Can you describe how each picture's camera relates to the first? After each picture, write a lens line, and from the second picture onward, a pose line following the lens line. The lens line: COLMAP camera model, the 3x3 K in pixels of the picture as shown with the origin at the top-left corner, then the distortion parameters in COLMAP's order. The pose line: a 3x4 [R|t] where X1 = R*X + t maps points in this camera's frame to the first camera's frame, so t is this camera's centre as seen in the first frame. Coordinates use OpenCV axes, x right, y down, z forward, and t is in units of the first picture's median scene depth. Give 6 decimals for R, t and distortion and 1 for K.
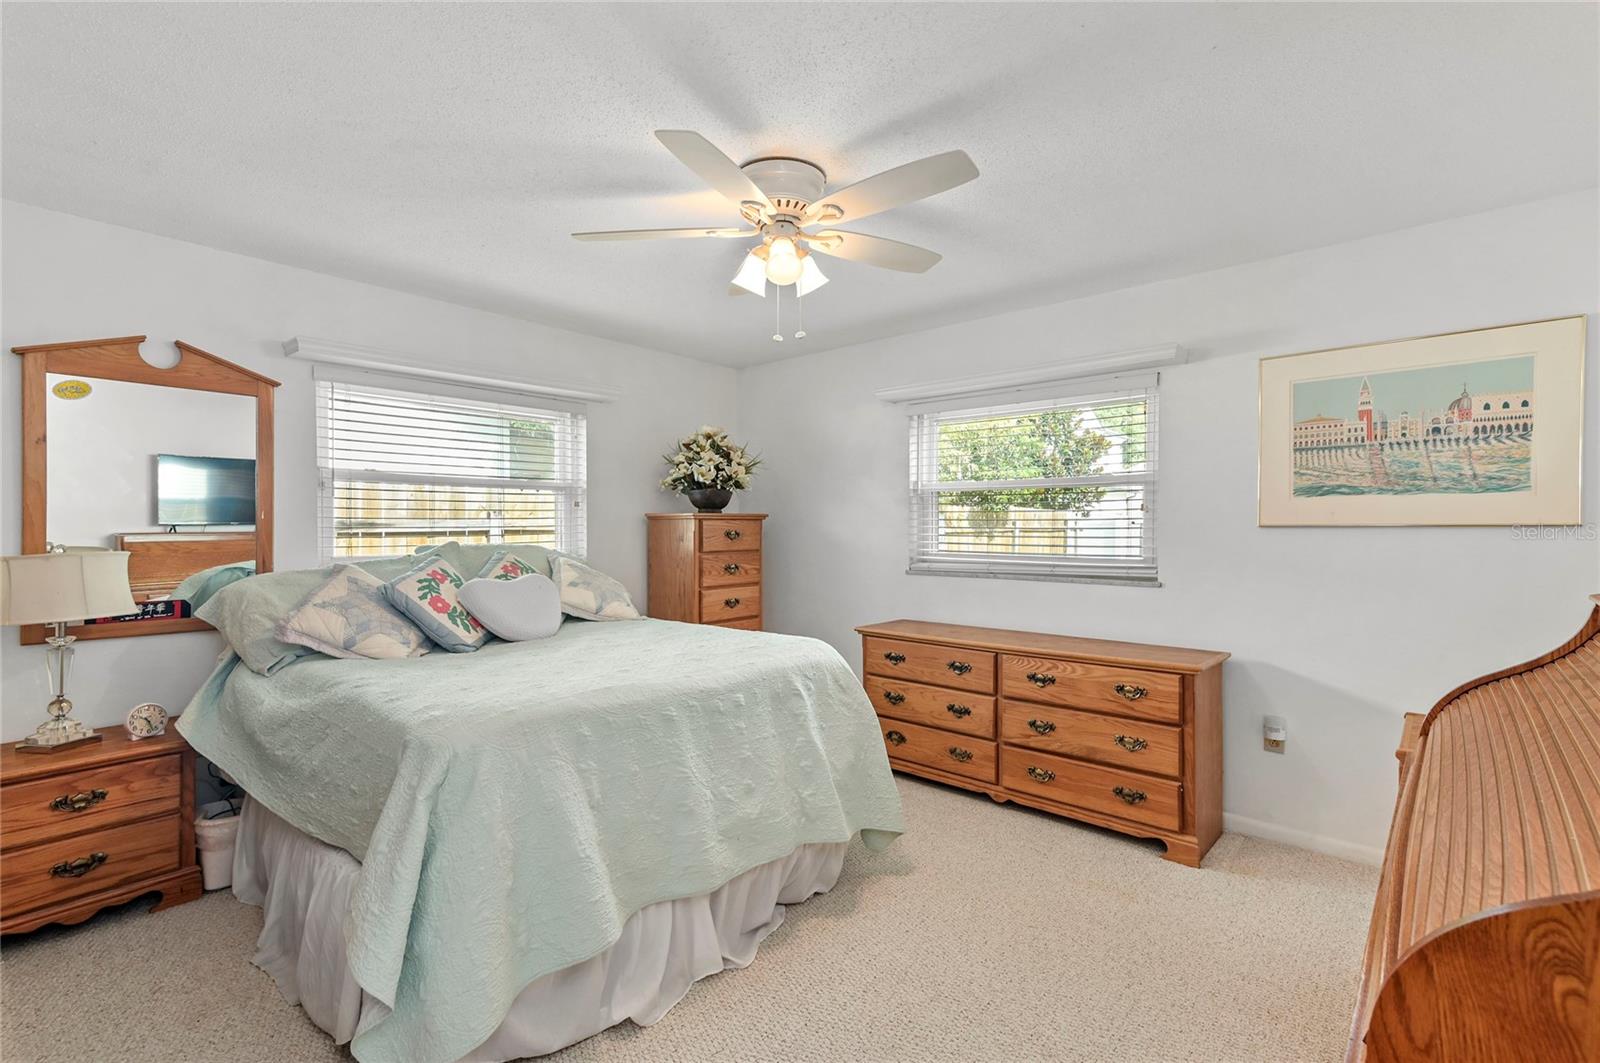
lens RADIAL K [[731.7, 0, 811.7], [0, 731.7, 531.9], [0, 0, 1]] dist [0.041458, 0.000711]
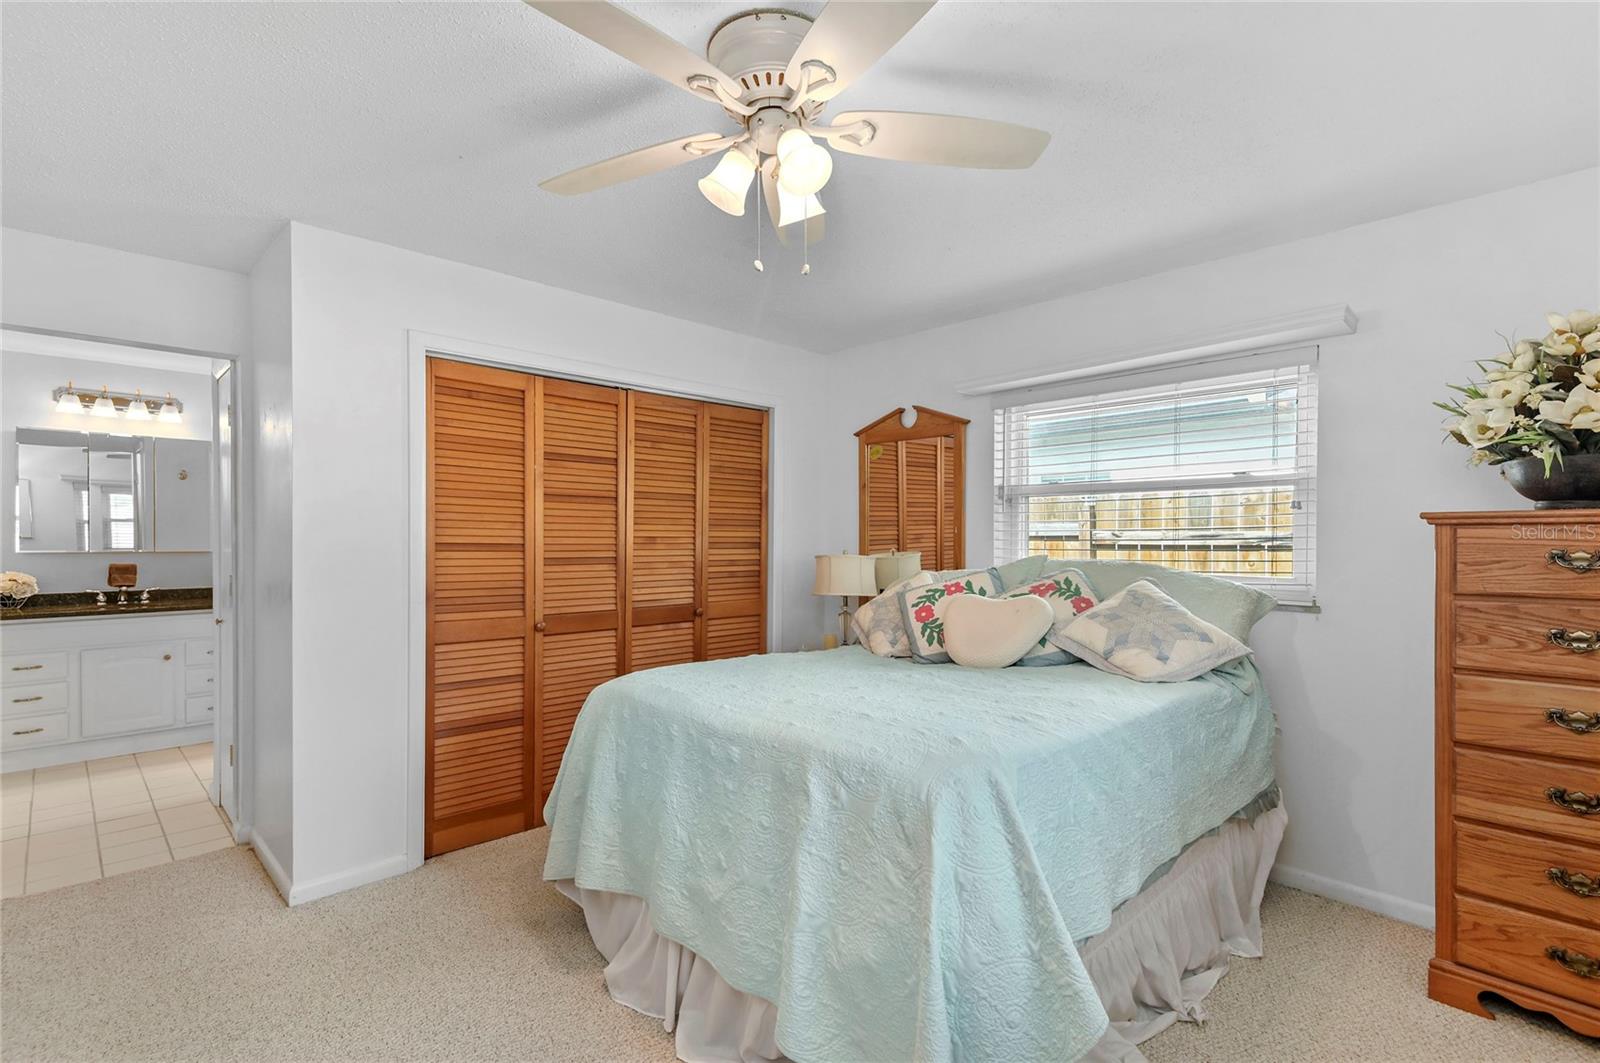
lens RADIAL K [[767.6, 0, 807.7], [0, 767.6, 546.4], [0, 0, 1]] dist [0.022753, -0.002101]
pose [[-0.097047, 0.012516, -0.995201, 0.443423], [-0.005660, 0.999898, 0.013127, -0.008179], [0.995264, 0.006907, -0.096967, 0.698349]]
